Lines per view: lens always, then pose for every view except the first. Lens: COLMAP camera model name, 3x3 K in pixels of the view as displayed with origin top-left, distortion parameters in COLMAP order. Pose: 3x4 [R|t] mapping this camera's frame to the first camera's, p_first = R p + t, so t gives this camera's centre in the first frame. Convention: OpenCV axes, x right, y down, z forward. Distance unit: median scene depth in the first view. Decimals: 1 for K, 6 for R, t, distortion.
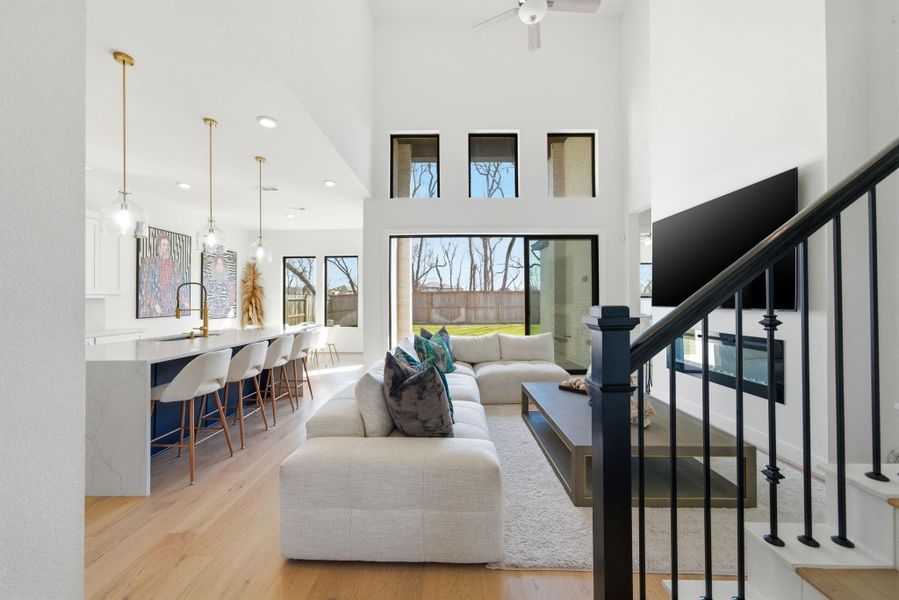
lens RADIAL K [[356.6, 0, 447.9], [0, 356.6, 297.2], [0, 0, 1]] dist [0.001729, 0.000981]
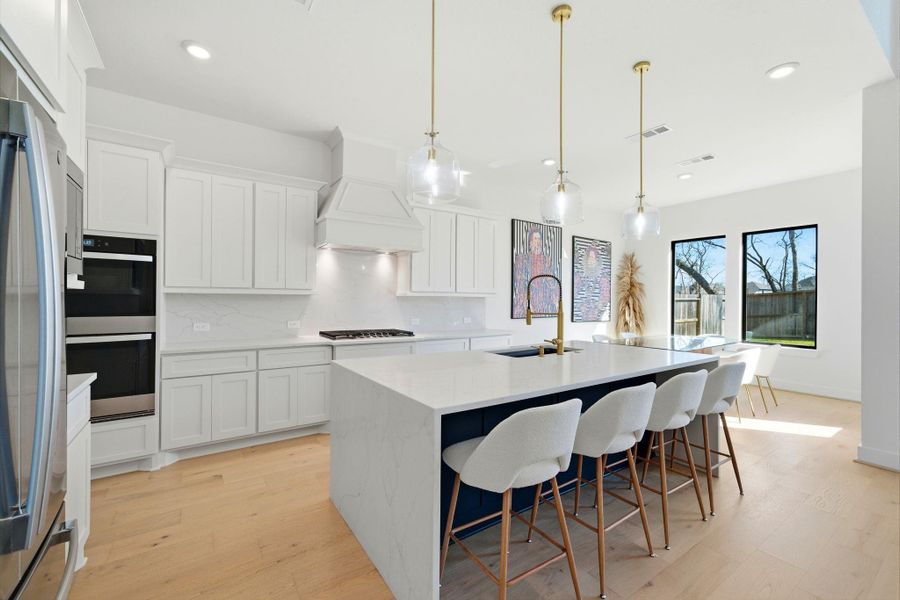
lens RADIAL K [[370.8, 0, 447.0], [0, 370.8, 298.4], [0, 0, 1]] dist [0.000502, 0.001187]
pose [[0.570525, 0.006806, -0.821252, -0.141204], [-0.003913, 0.999977, 0.005569, 0.001513], [0.821271, 0.000037, 0.570539, 0.268976]]
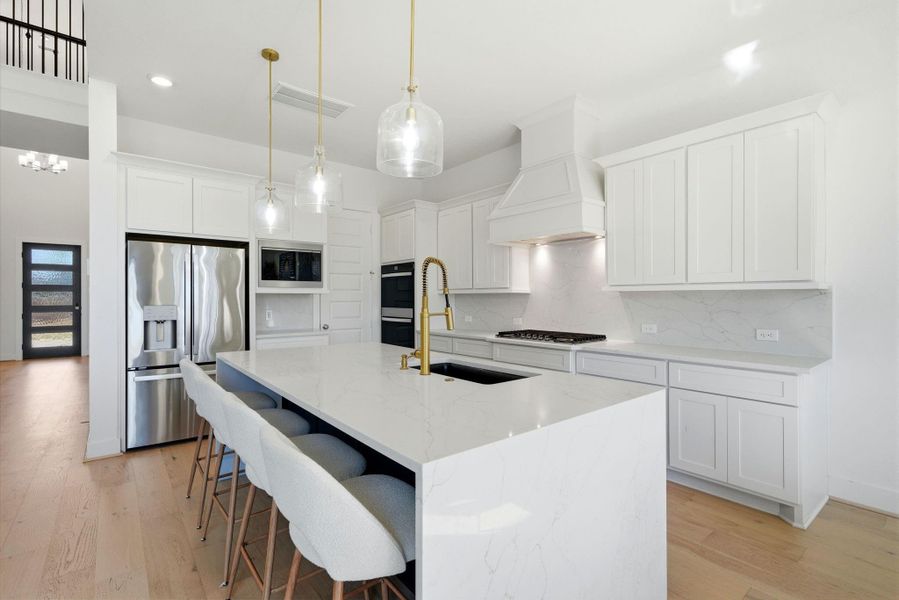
lens RADIAL K [[420.1, 0, 431.7], [0, 420.1, 296.8], [0, 0, 1]] dist [0.004699, 0.001167]
pose [[-0.777514, 0.003606, -0.628856, -0.213402], [0.008823, 0.999948, -0.005175, 0.008976], [0.628804, -0.009572, -0.777505, 0.920024]]
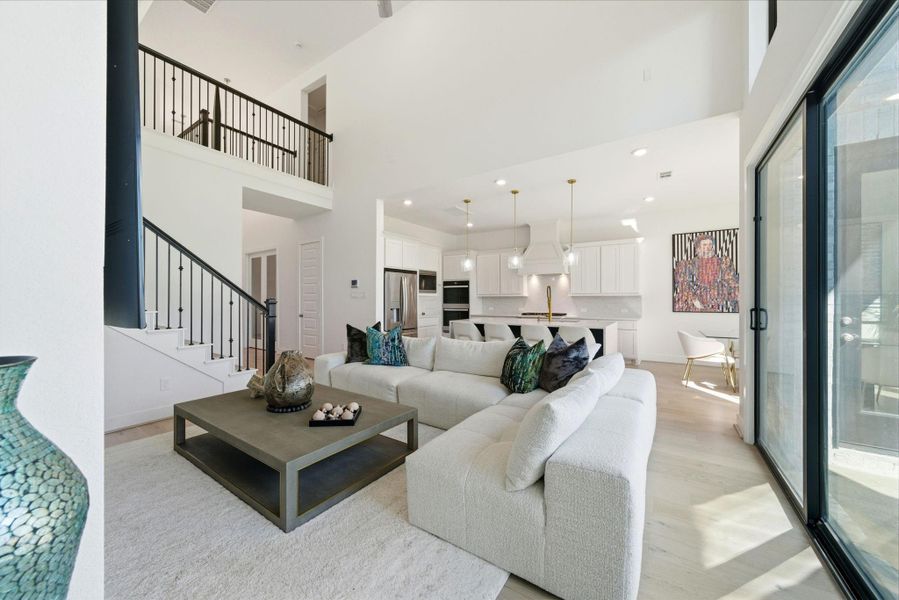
lens RADIAL K [[326.9, 0, 438.7], [0, 326.9, 299.8], [0, 0, 1]] dist [0.000064, 0.001210]
pose [[-0.563318, 0.004319, -0.826229, 0.470325], [0.008253, 0.999966, -0.000400, 0.011632], [0.826199, -0.007044, -0.563335, 0.893898]]
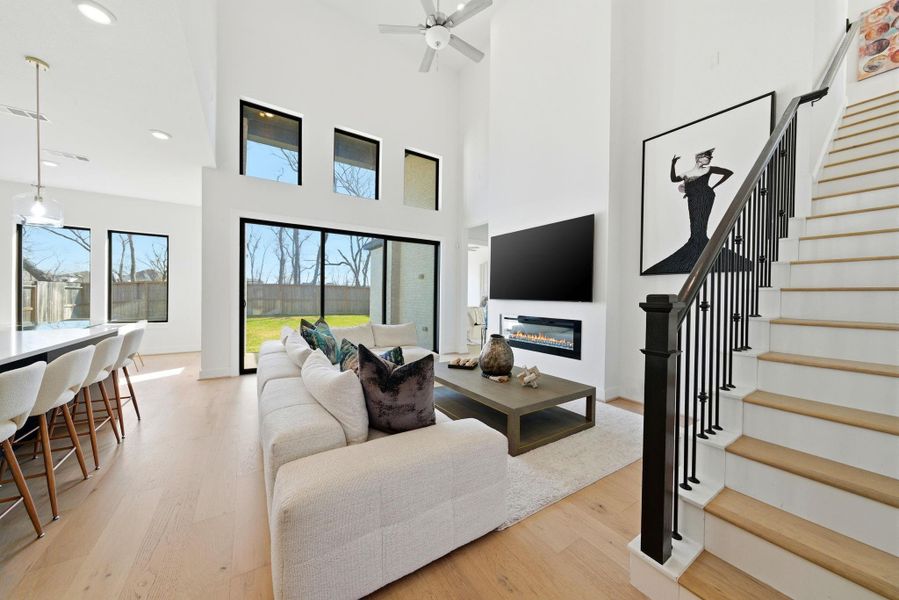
lens RADIAL K [[307.5, 0, 445.2], [0, 307.5, 296.0], [0, 0, 1]] dist [0.001295, 0.000595]
pose [[0.830892, 0.012637, 0.556291, -0.161710], [-0.020226, 0.999767, 0.007498, 0.007650], [-0.556067, -0.017482, 0.830954, 0.089357]]
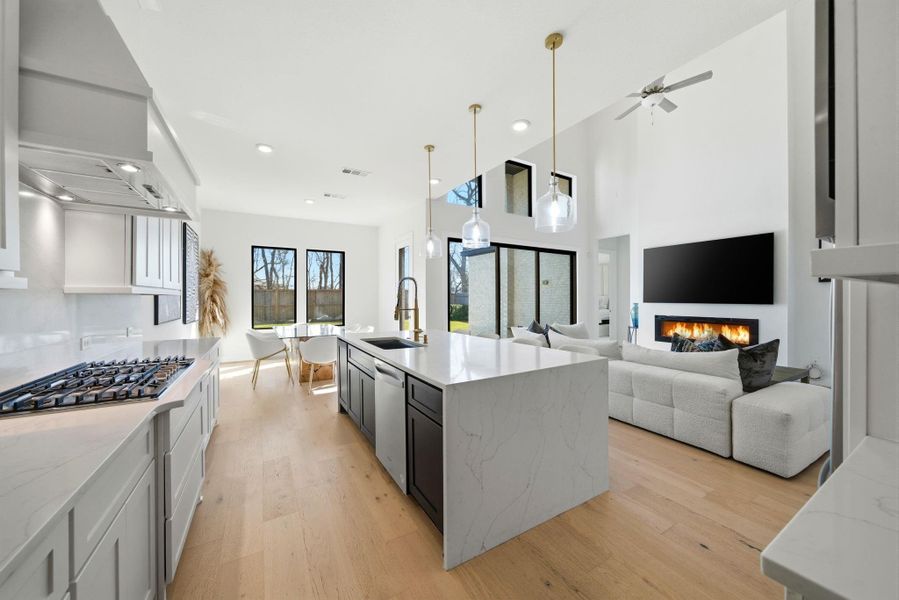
lens RADIAL K [[326.9, 0, 443.3], [0, 326.9, 293.5], [0, 0, 1]] dist [0.000064, 0.001210]
pose [[0.854474, 0.009116, 0.519415, -0.676322], [-0.005892, 0.999952, -0.007857, 0.002361], [-0.519461, 0.003653, 0.854486, 0.173612]]
